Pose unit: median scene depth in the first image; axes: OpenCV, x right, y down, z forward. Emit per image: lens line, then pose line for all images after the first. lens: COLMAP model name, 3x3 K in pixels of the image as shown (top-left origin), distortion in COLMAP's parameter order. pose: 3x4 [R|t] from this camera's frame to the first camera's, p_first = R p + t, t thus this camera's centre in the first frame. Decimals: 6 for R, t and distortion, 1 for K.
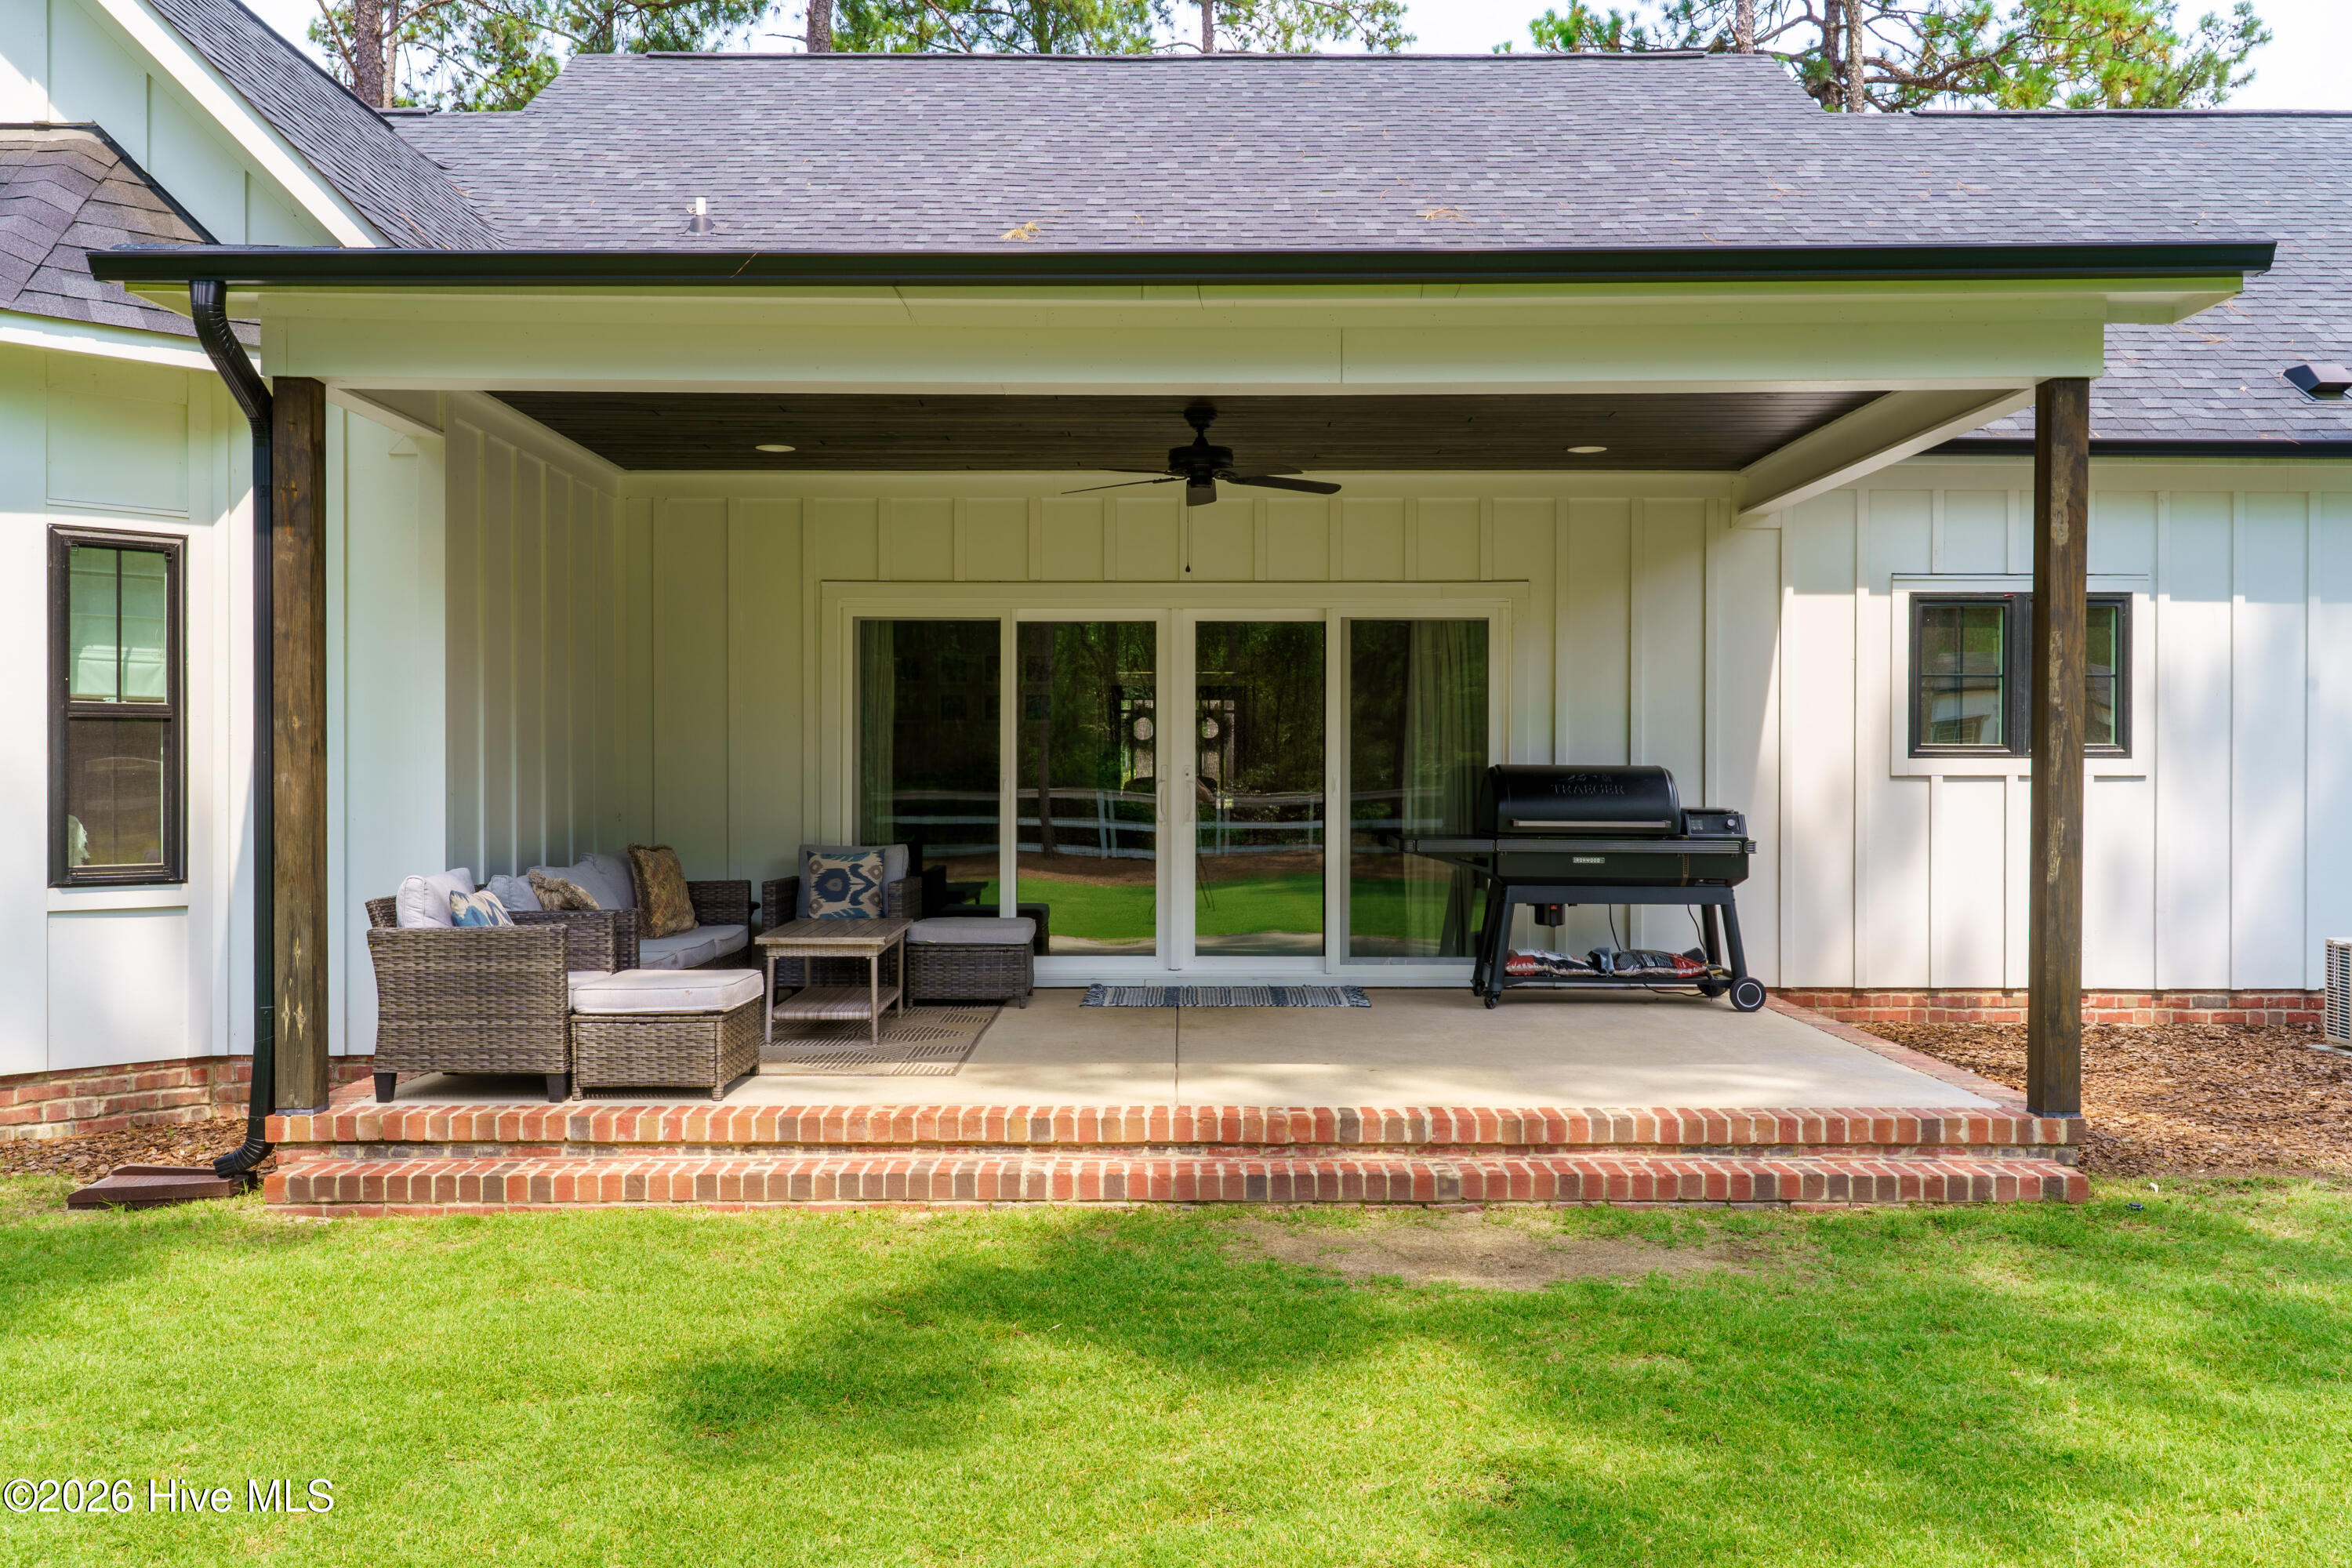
lens RADIAL K [[1874.0, 0, 1176.0], [0, 1874.0, 784.0], [0, 0, 1]] dist [0.008744, -0.001974]
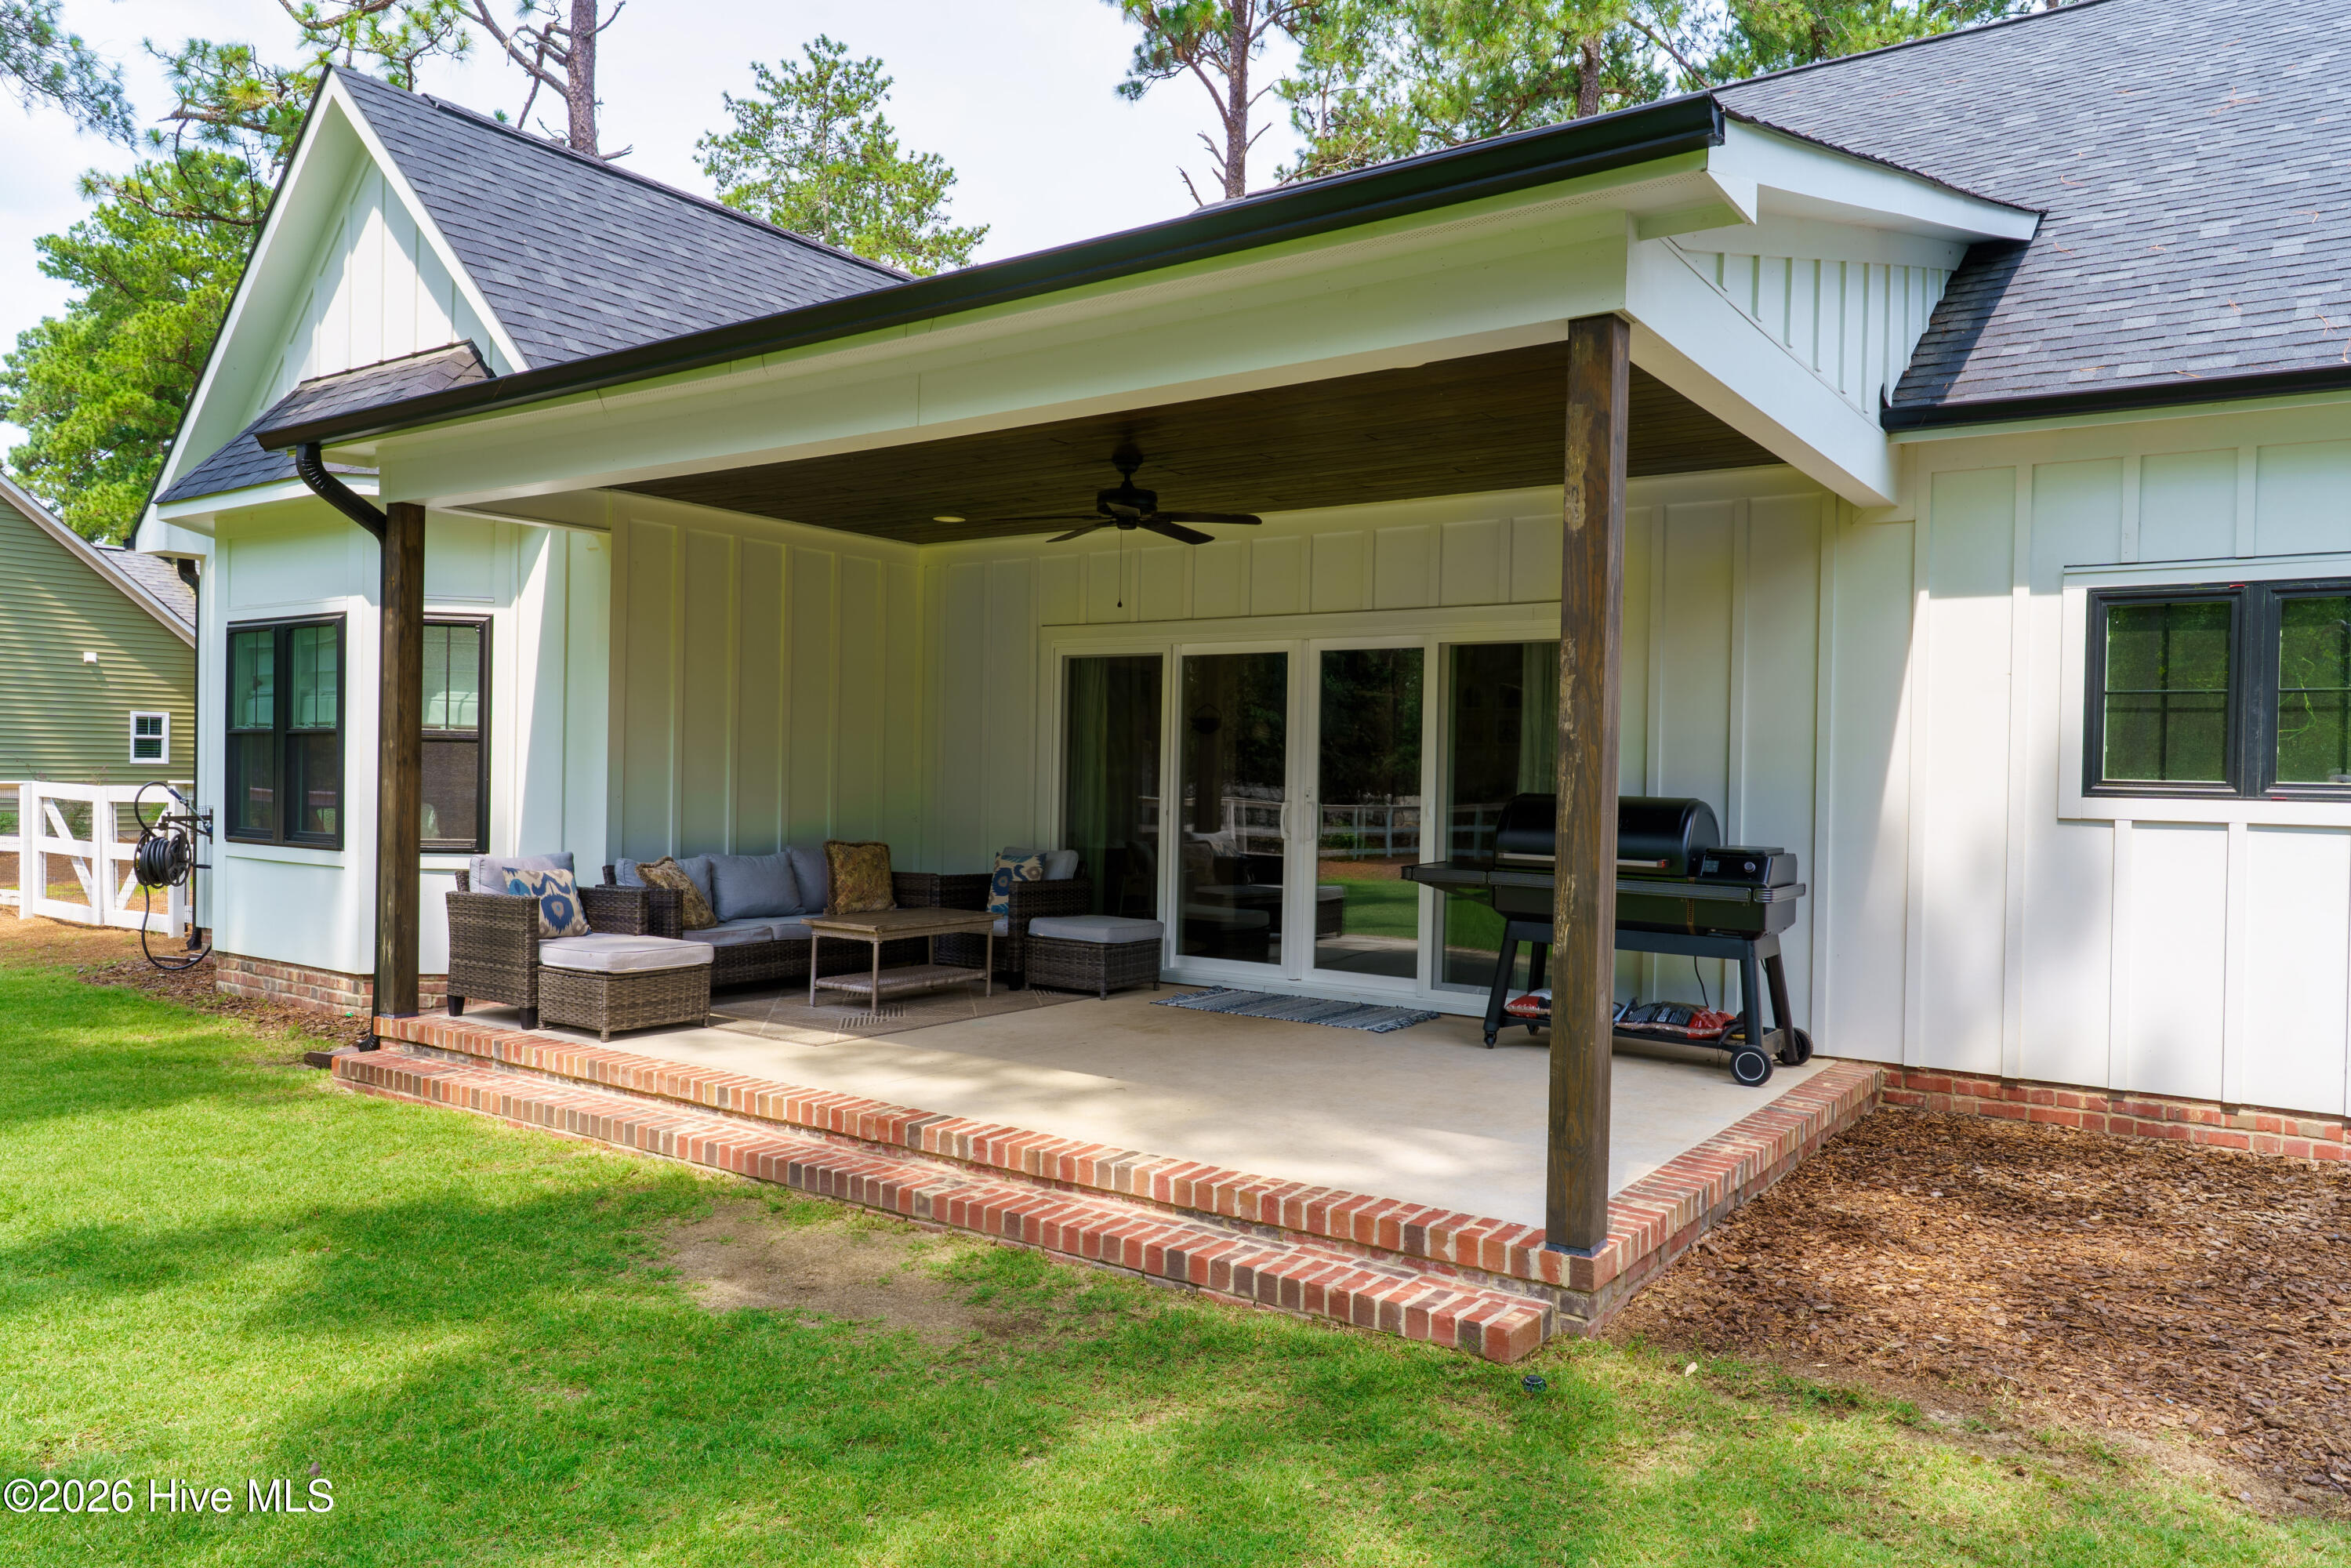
lens RADIAL K [[1574.7, 0, 1175.5], [0, 1574.7, 784.0], [0, 0, 1]] dist [0.005335, 0.001555]
pose [[0.819666, 0.019276, -0.572517, 0.561705], [-0.023178, 0.999731, 0.000476, -0.012999], [0.572373, 0.012879, 0.819892, 0.282728]]
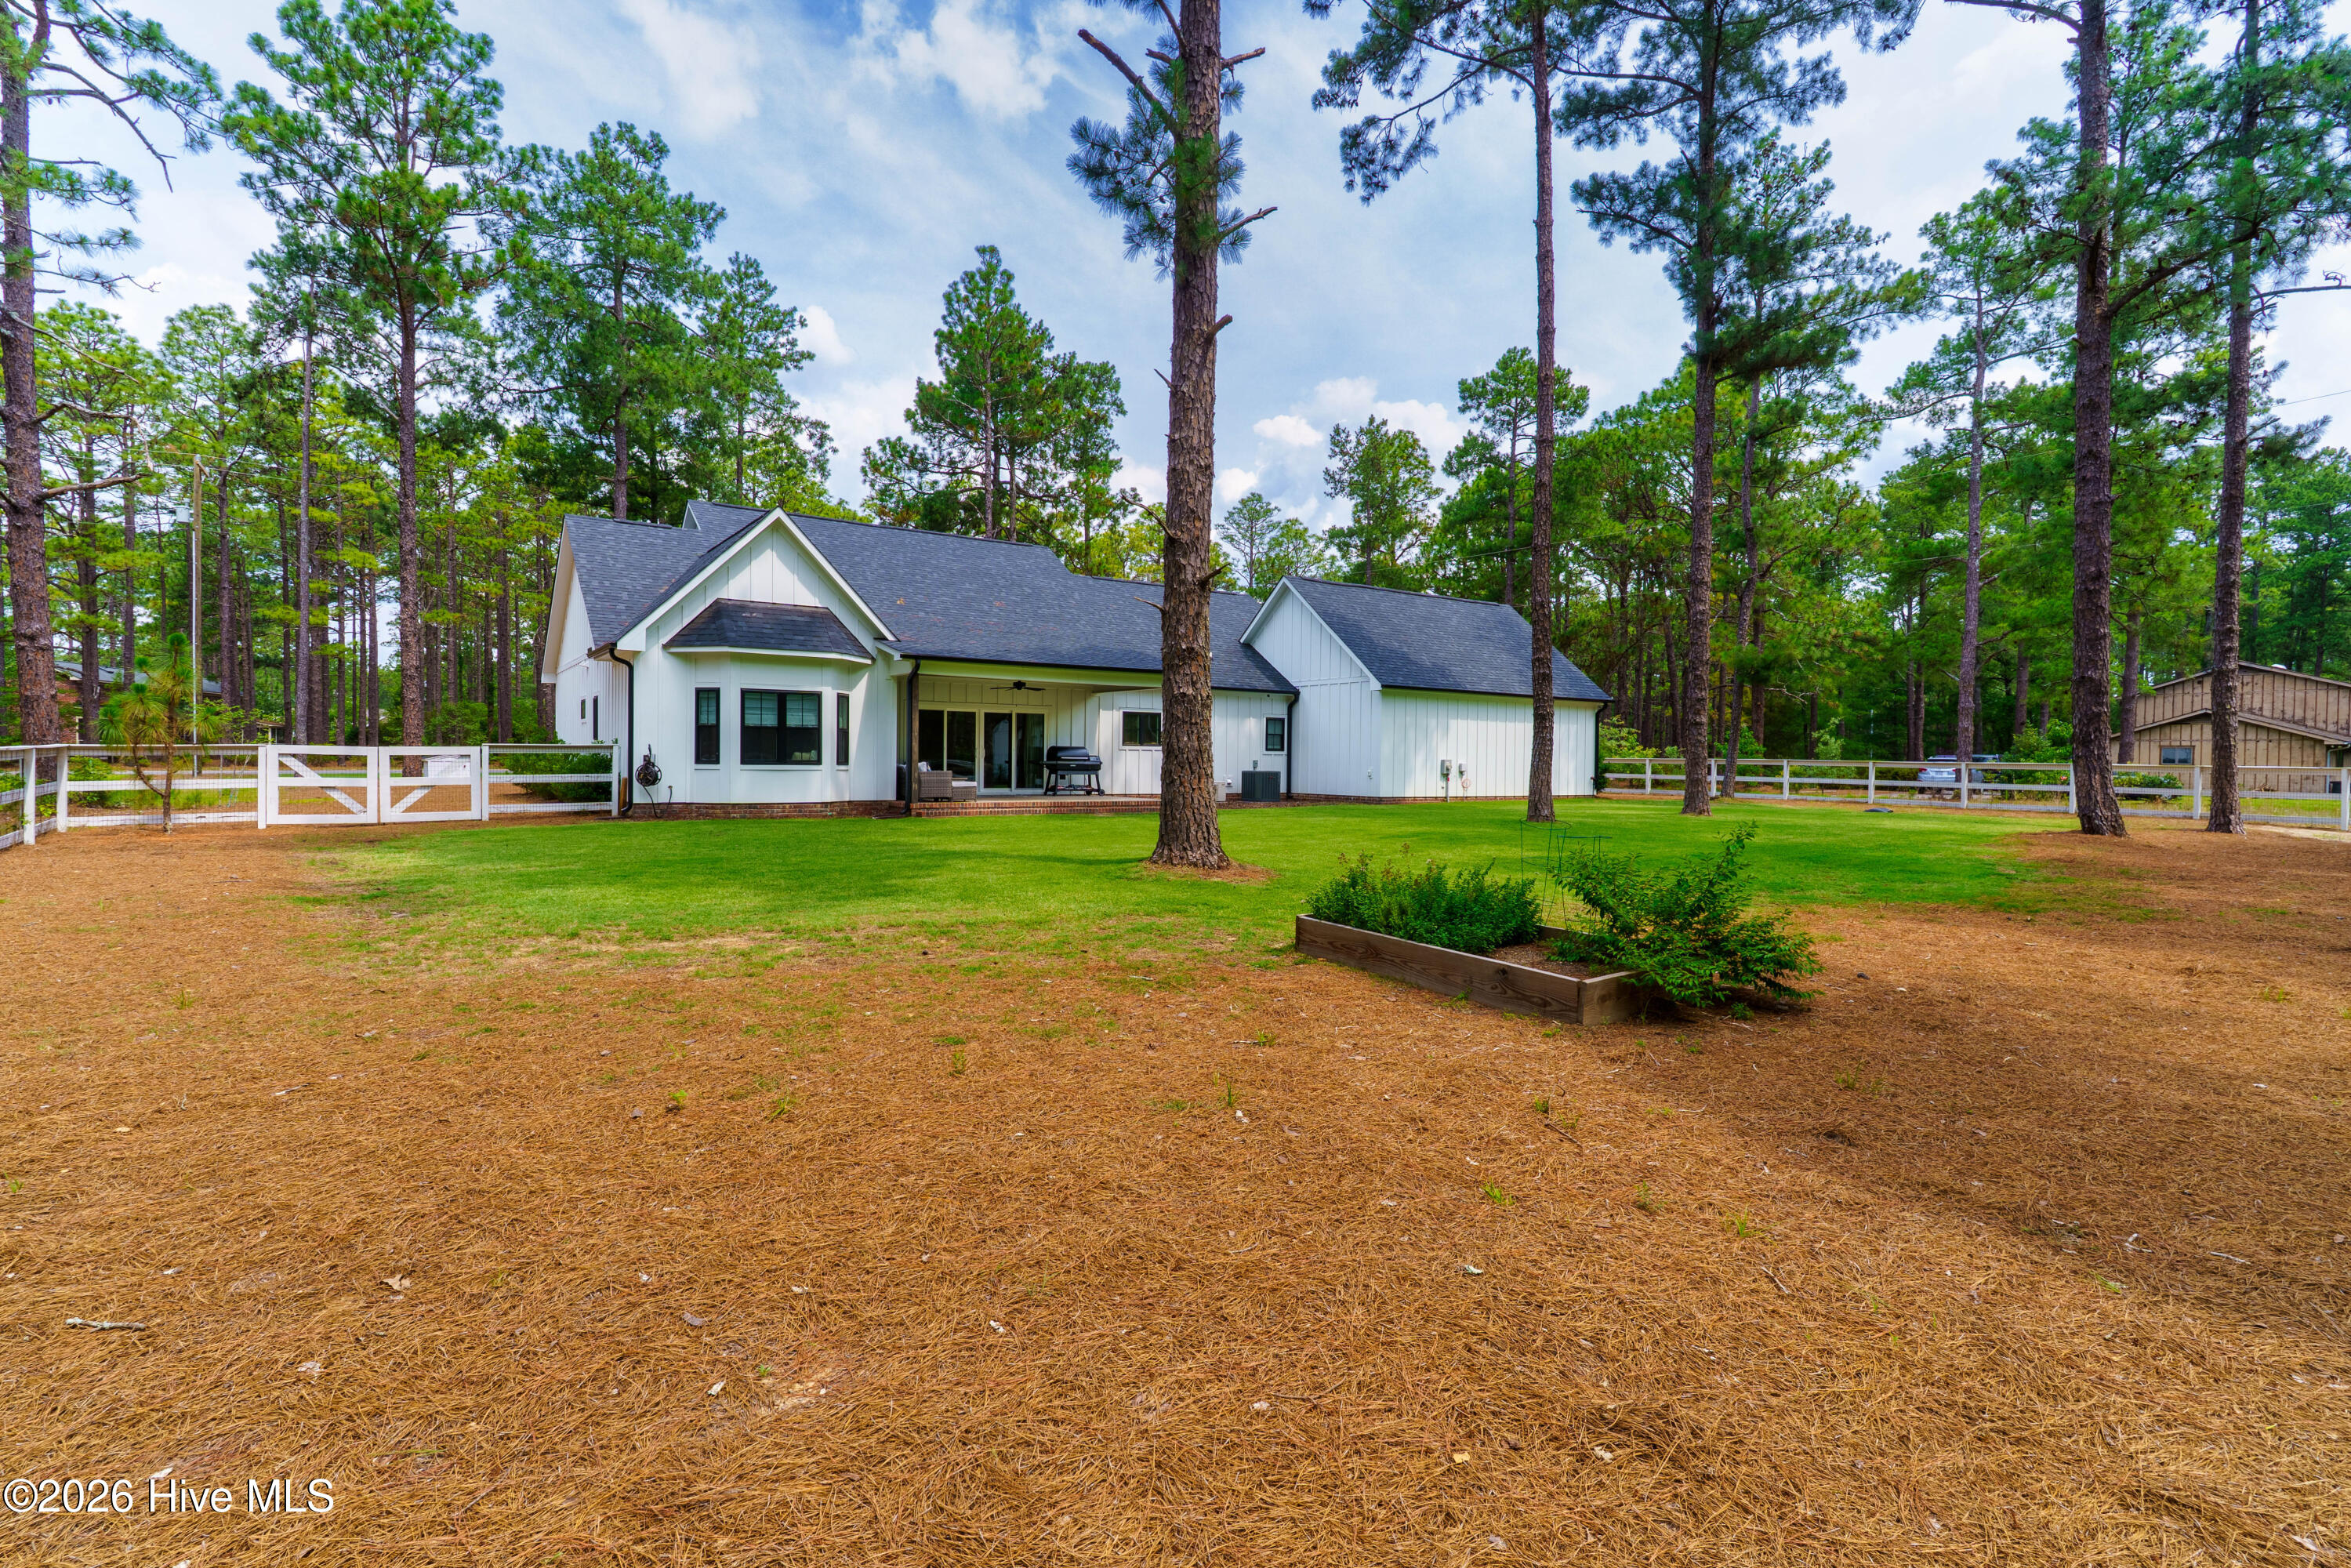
lens RADIAL K [[1131.3, 0, 1175.5], [0, 1131.3, 784.0], [0, 0, 1]] dist [0.000963, -0.001072]
pose [[0.824130, -0.009587, 0.566320, -1.394331], [-0.000216, 0.999851, 0.017240, 0.045646], [-0.566401, -0.014330, 0.824005, -1.794711]]
